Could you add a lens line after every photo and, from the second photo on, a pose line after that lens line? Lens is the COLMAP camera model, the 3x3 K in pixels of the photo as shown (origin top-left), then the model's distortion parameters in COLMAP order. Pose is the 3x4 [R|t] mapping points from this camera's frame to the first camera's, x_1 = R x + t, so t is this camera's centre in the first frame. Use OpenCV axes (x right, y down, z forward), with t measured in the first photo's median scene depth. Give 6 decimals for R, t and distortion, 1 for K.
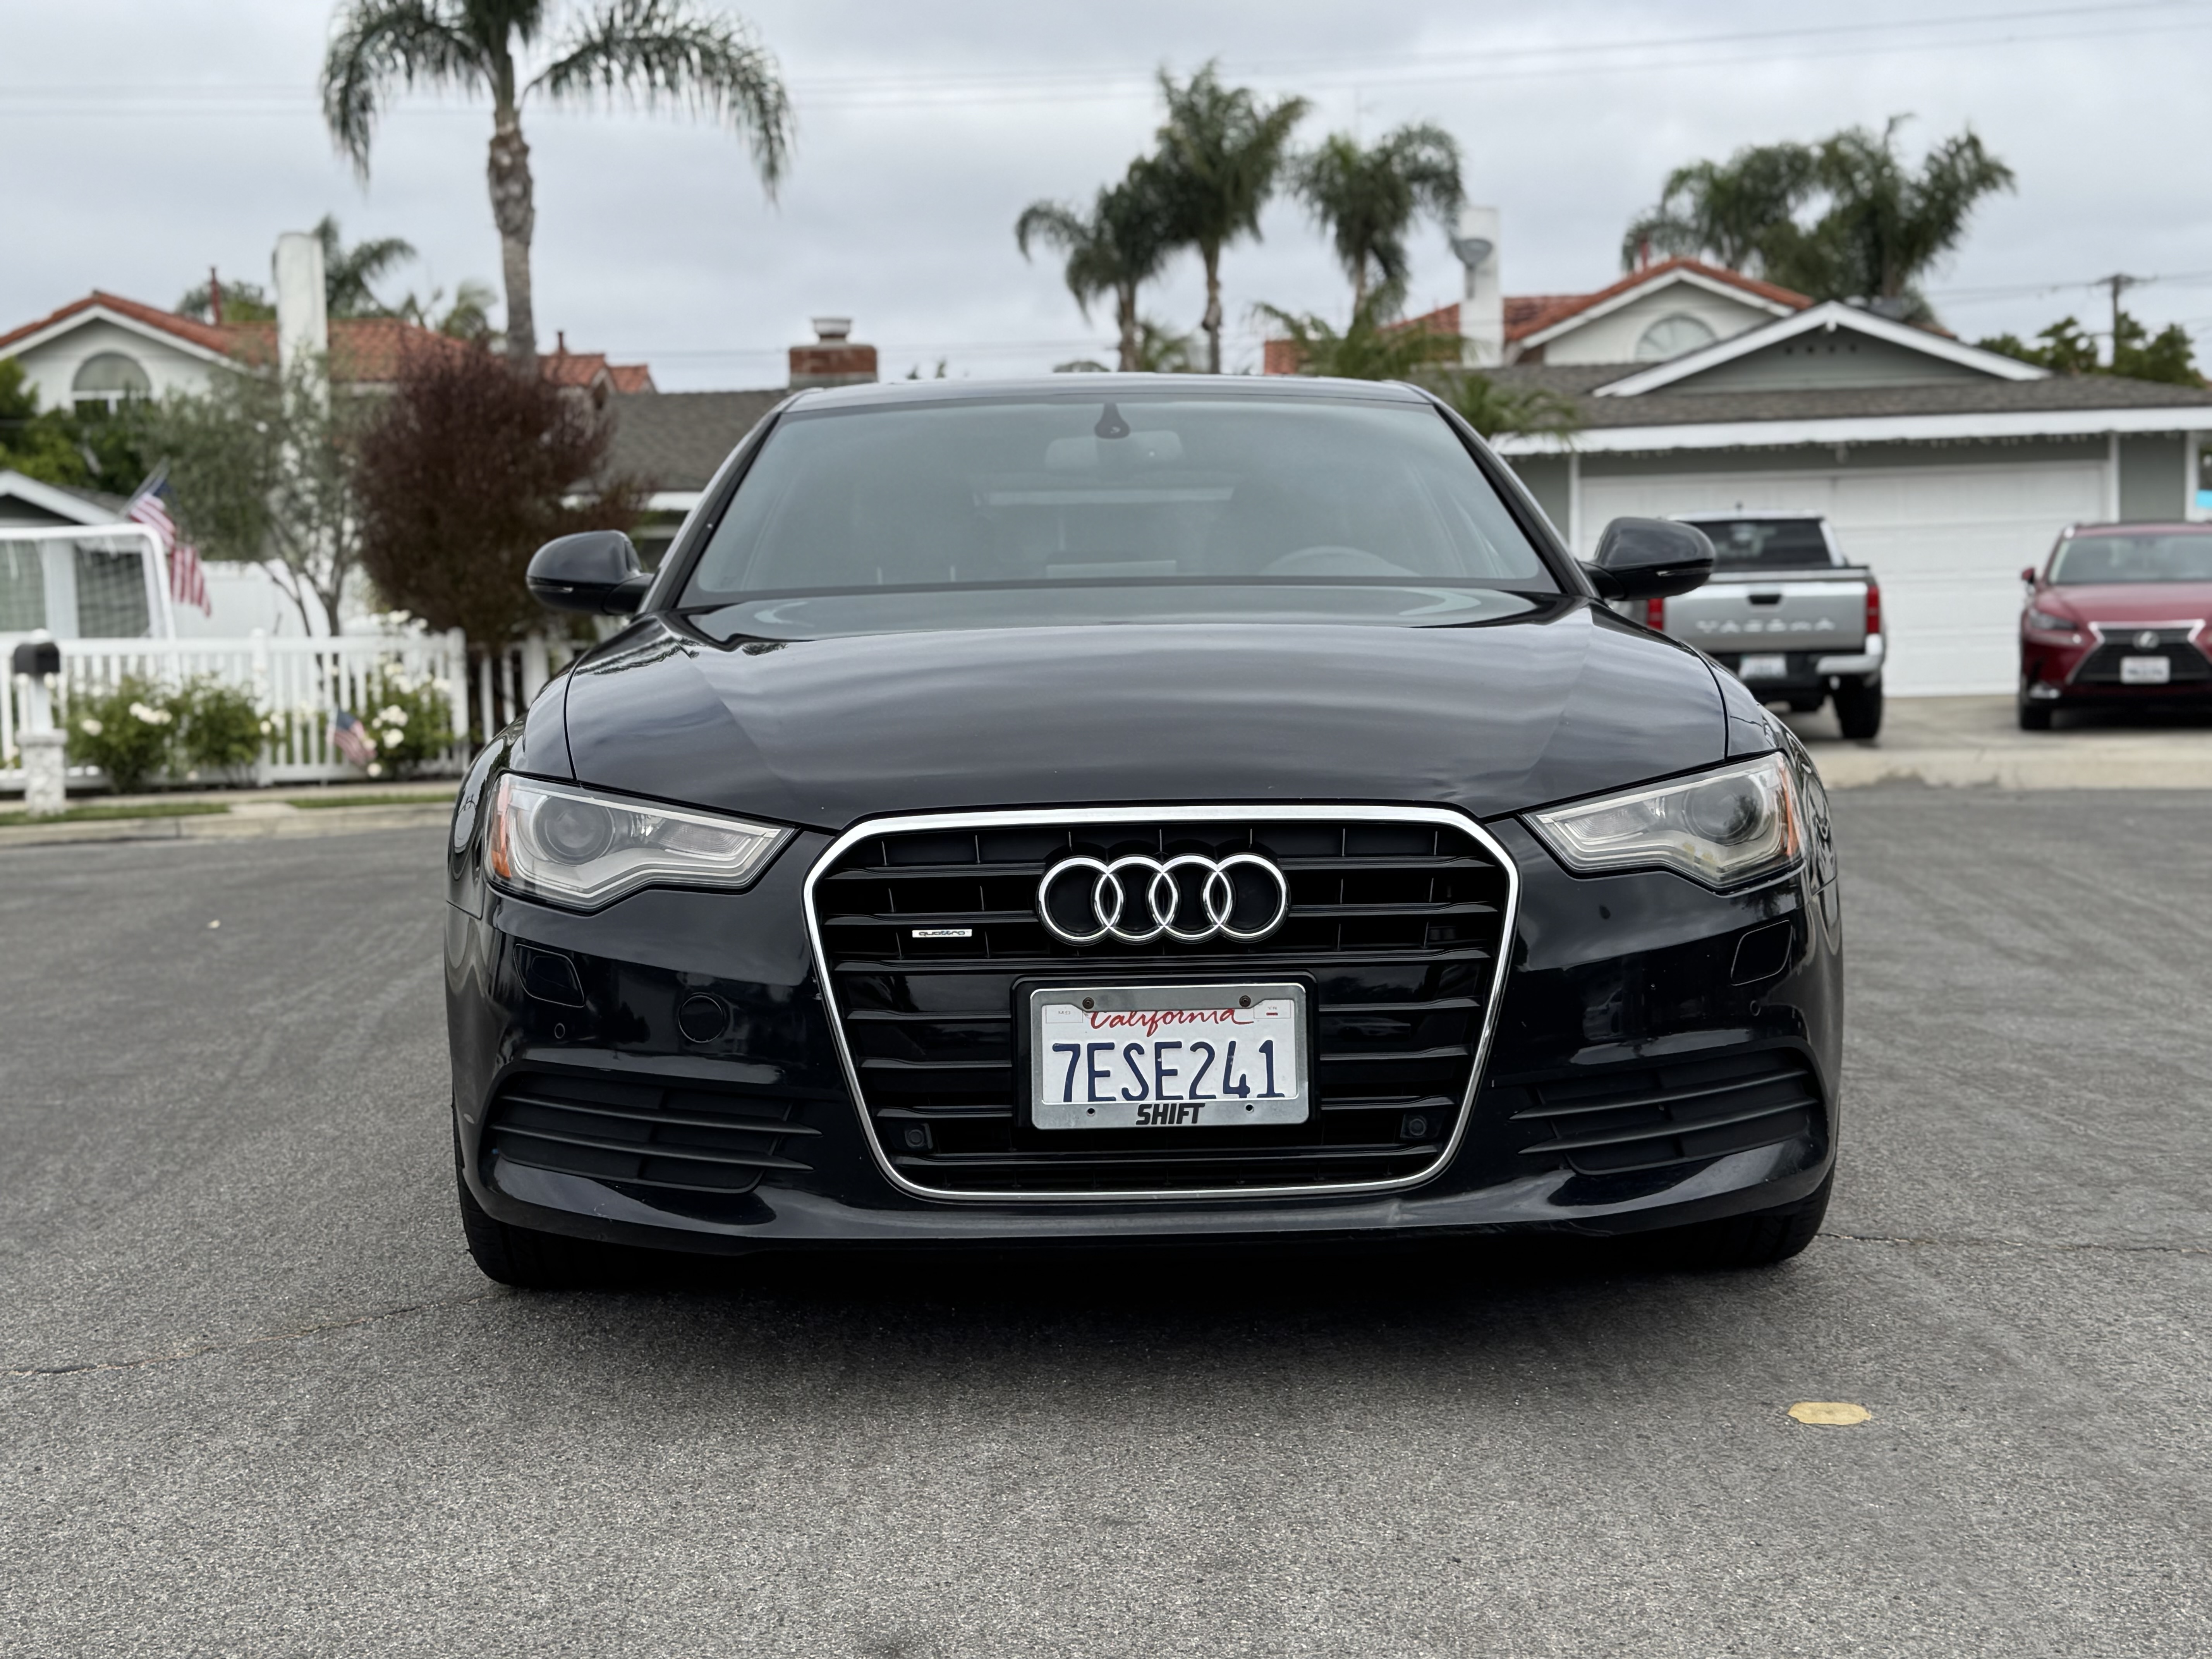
lens RADIAL K [[2920.3, 0, 1113.0], [0, 2920.3, 819.3], [0, 0, 1]] dist [0.102654, 0.000000]
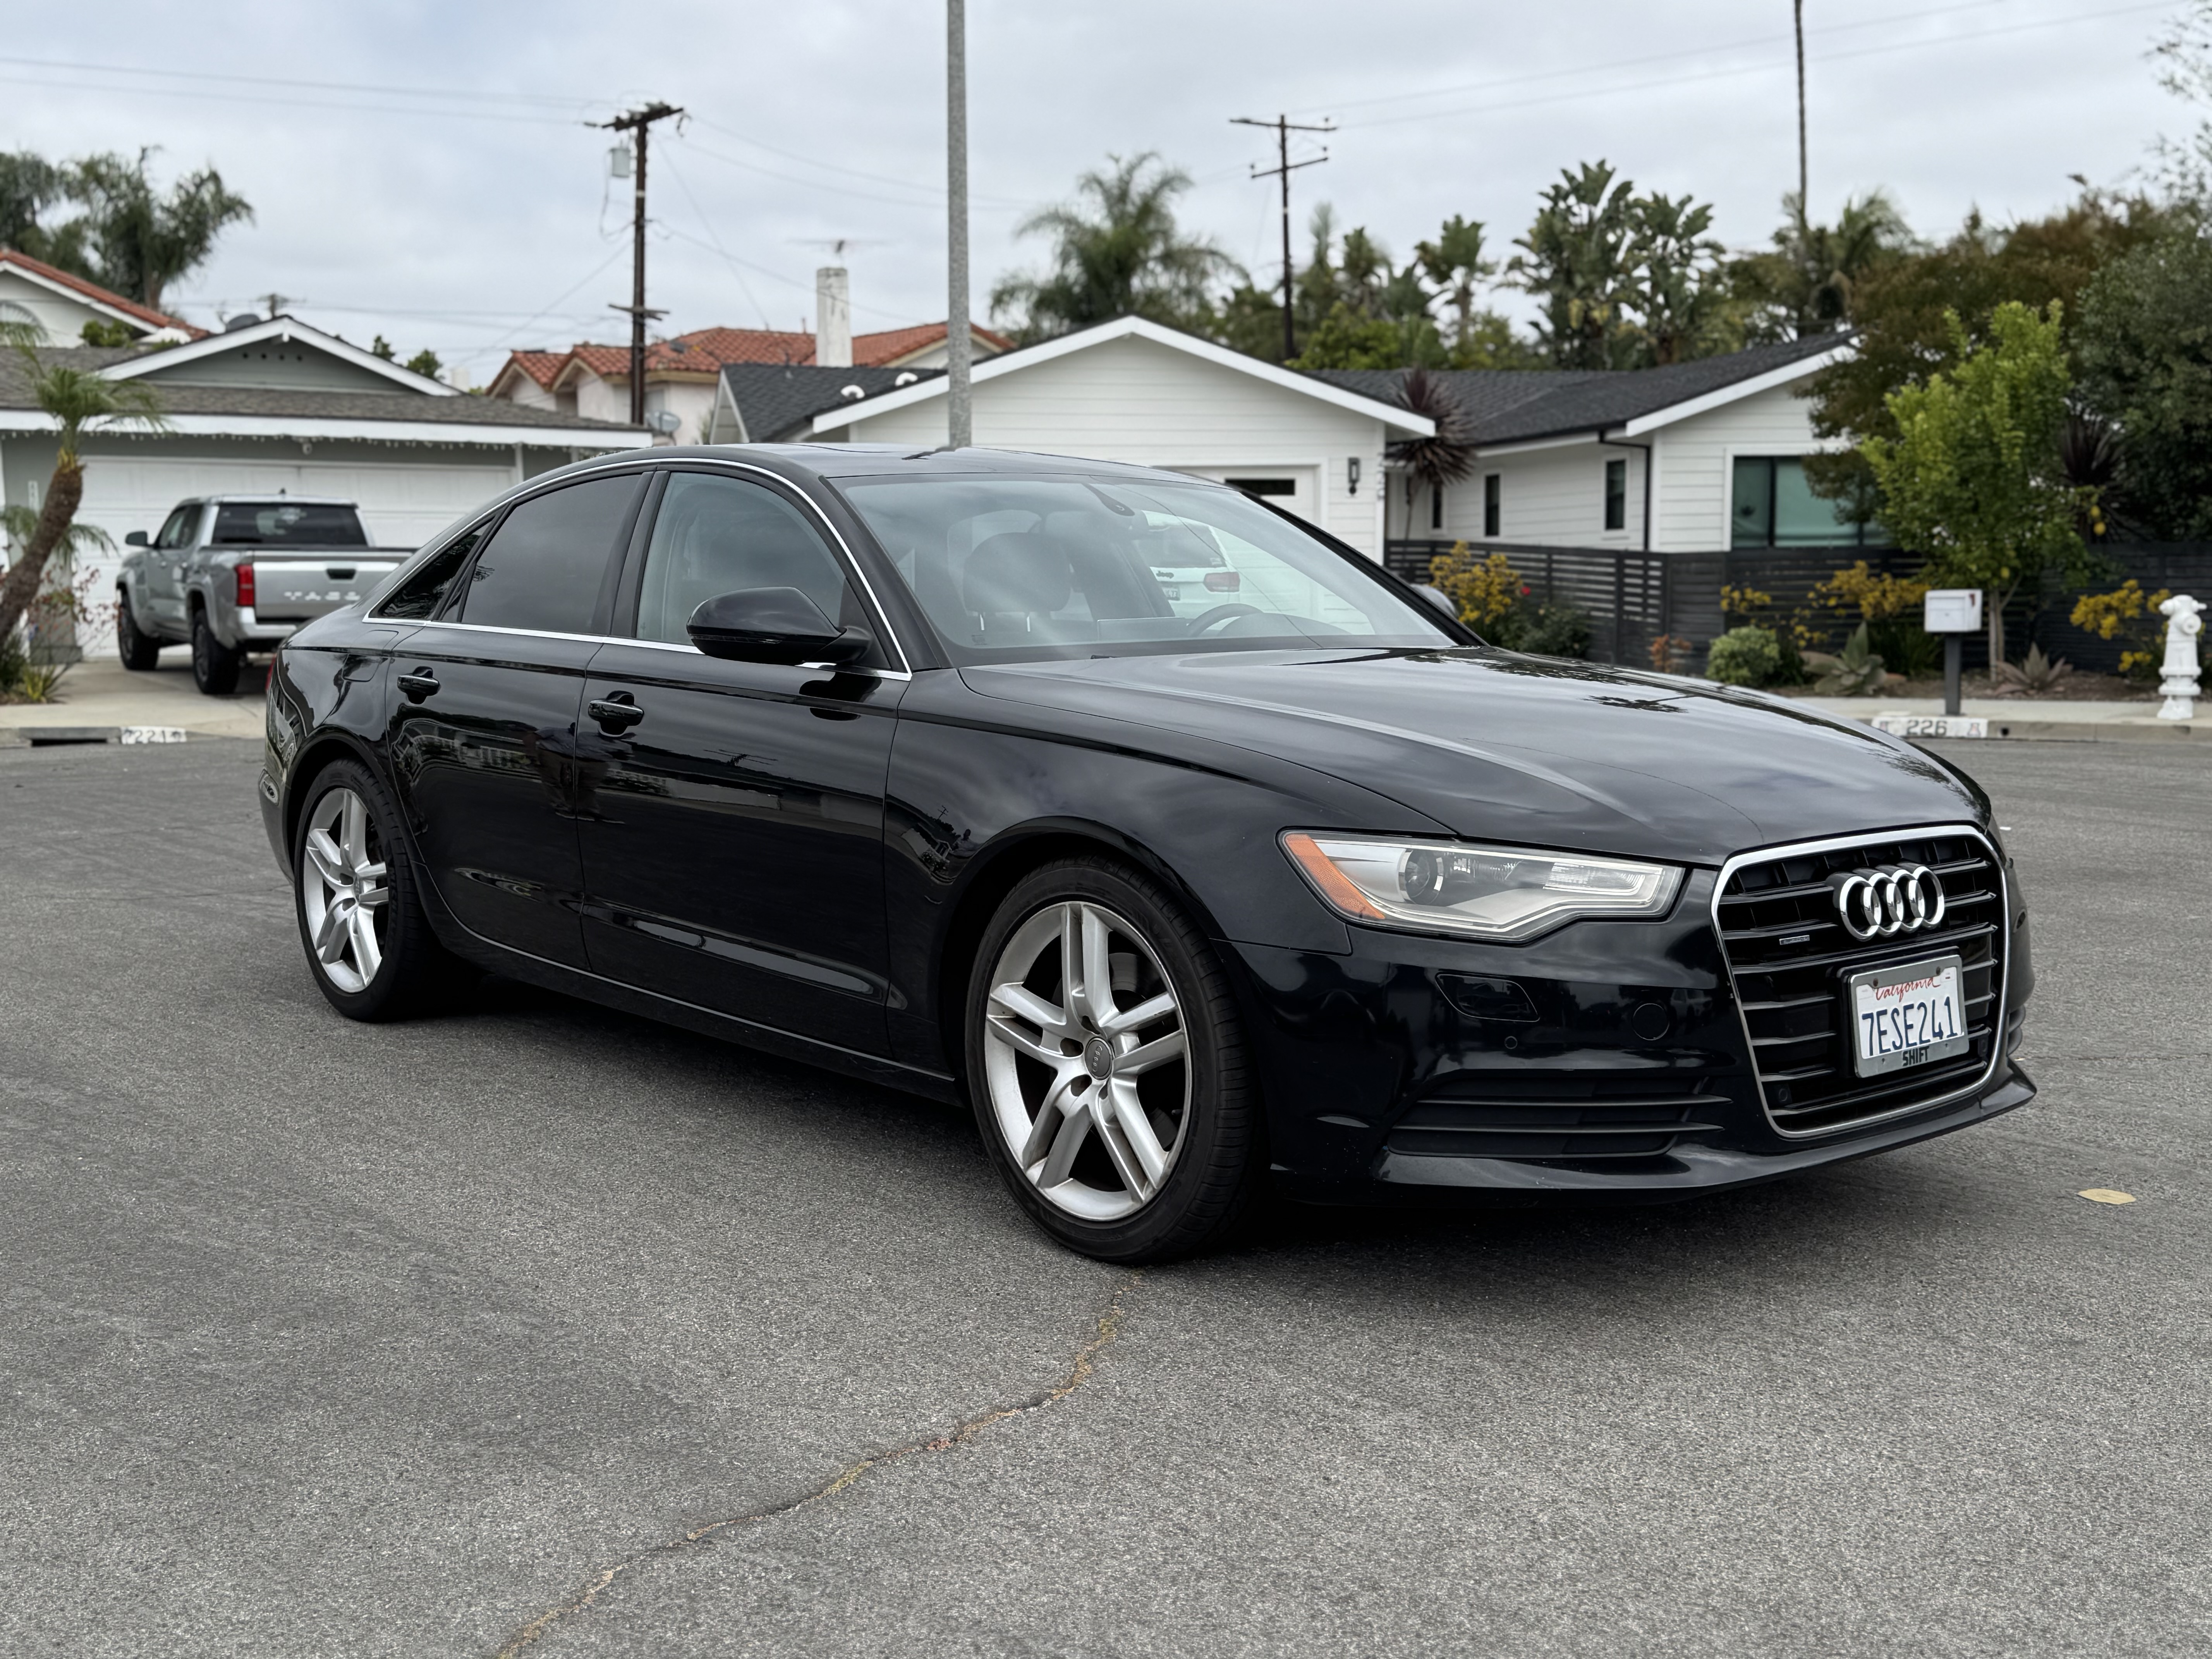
lens RADIAL K [[2344.9, 0, 1107.3], [0, 2344.9, 829.6], [0, 0, 1]] dist [0.061414, 0.000000]
pose [[0.785010, -0.055005, 0.617037, -0.132600], [0.029999, 0.998257, 0.050822, -0.010290], [-0.618757, -0.021385, 0.785292, 0.048608]]
